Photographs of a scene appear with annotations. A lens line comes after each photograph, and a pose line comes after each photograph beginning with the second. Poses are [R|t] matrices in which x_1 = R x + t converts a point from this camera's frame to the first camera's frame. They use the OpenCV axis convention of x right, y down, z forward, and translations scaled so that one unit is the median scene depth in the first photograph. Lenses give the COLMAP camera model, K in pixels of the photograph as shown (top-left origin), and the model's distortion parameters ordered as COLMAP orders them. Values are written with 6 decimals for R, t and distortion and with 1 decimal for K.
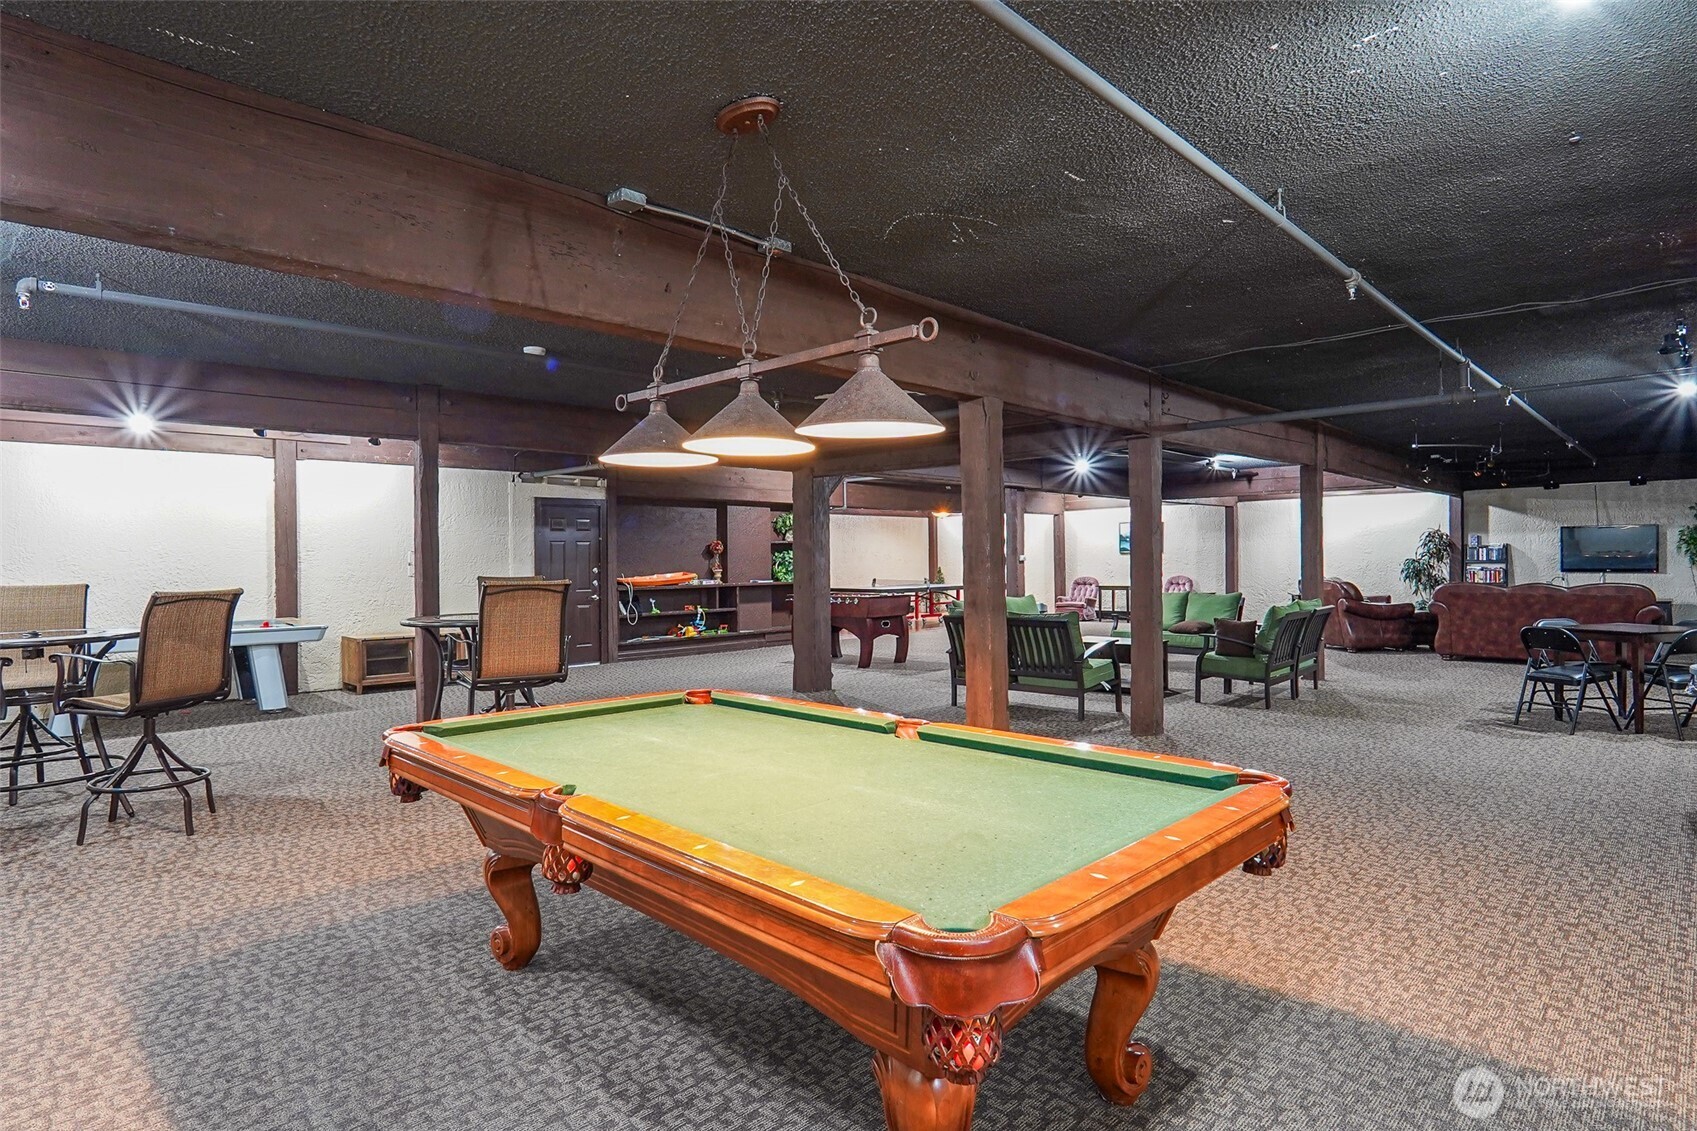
lens RADIAL K [[903.1, 0, 848.5], [0, 903.1, 565.5], [0, 0, 1]] dist [-0.035569, 0.006645]
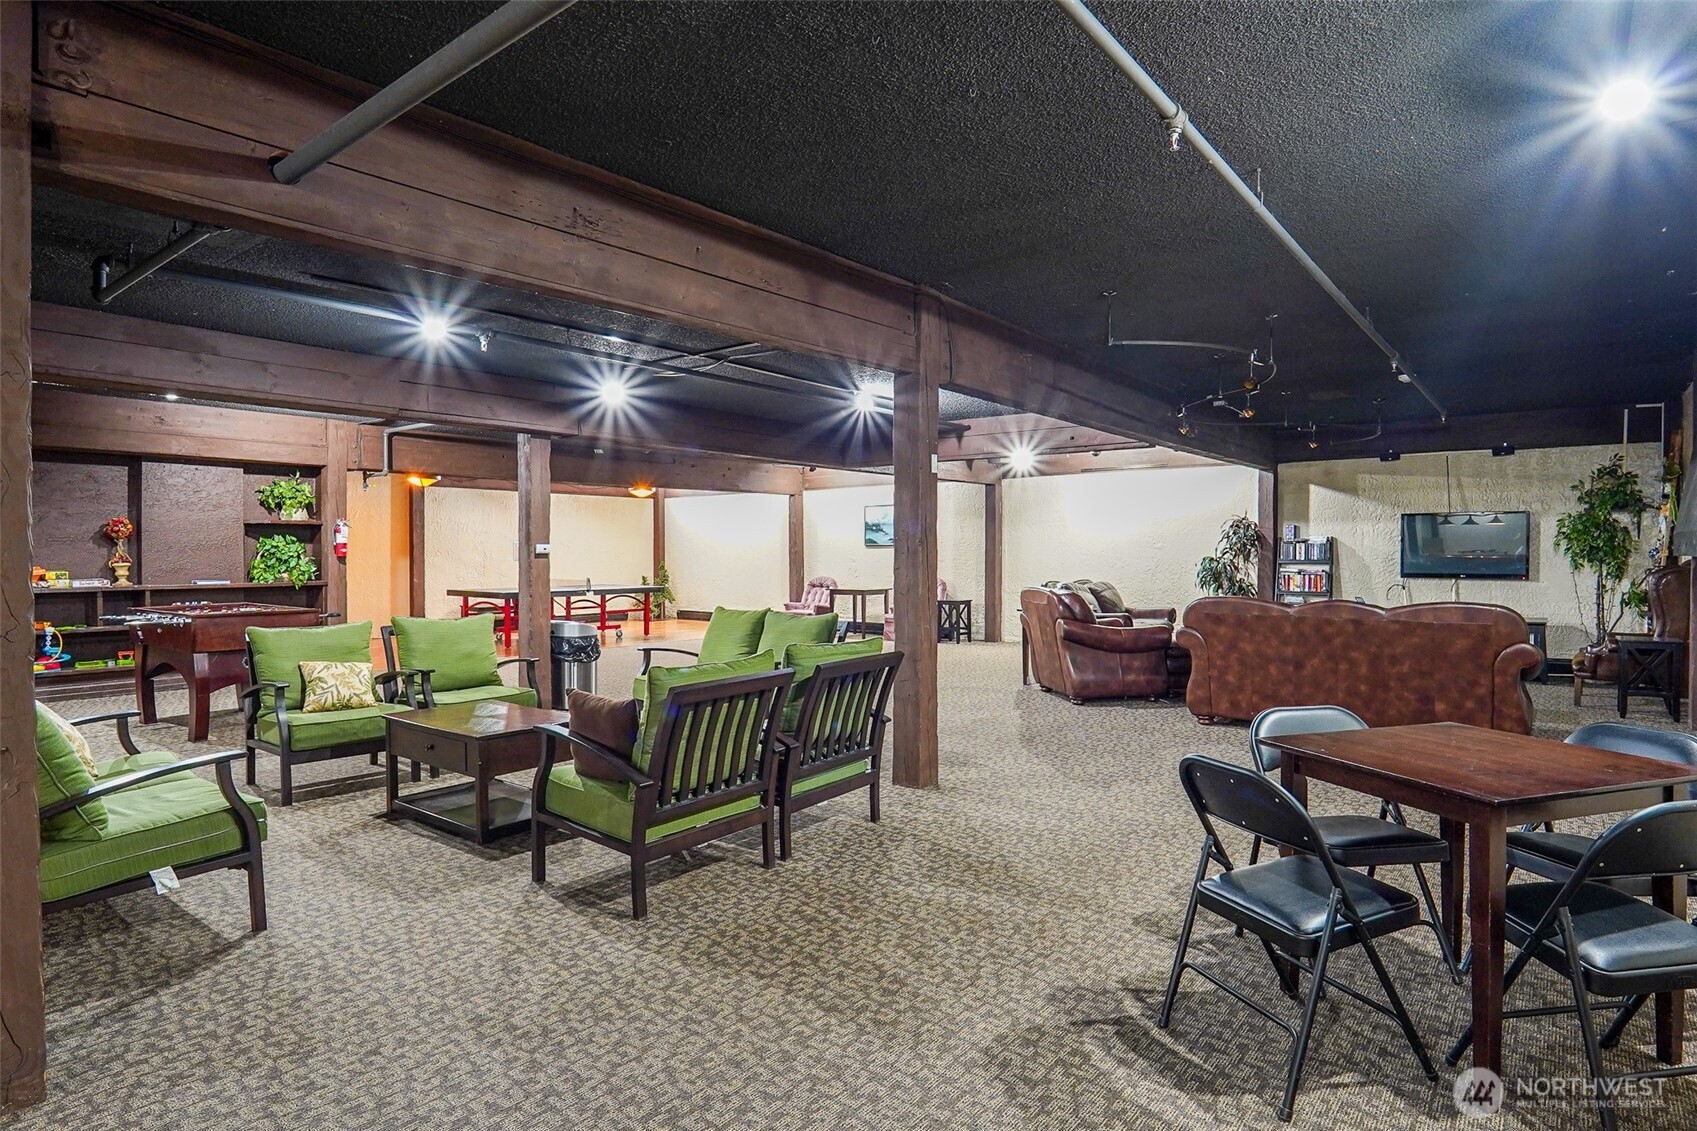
lens RADIAL K [[911.4, 0, 856.5], [0, 911.4, 563.8], [0, 0, 1]] dist [-0.035879, 0.008184]
pose [[0.994444, 0.009060, 0.104873, 0.302281], [-0.009588, 0.999944, 0.004533, -0.002831], [-0.104826, -0.005514, 0.994475, 0.335209]]
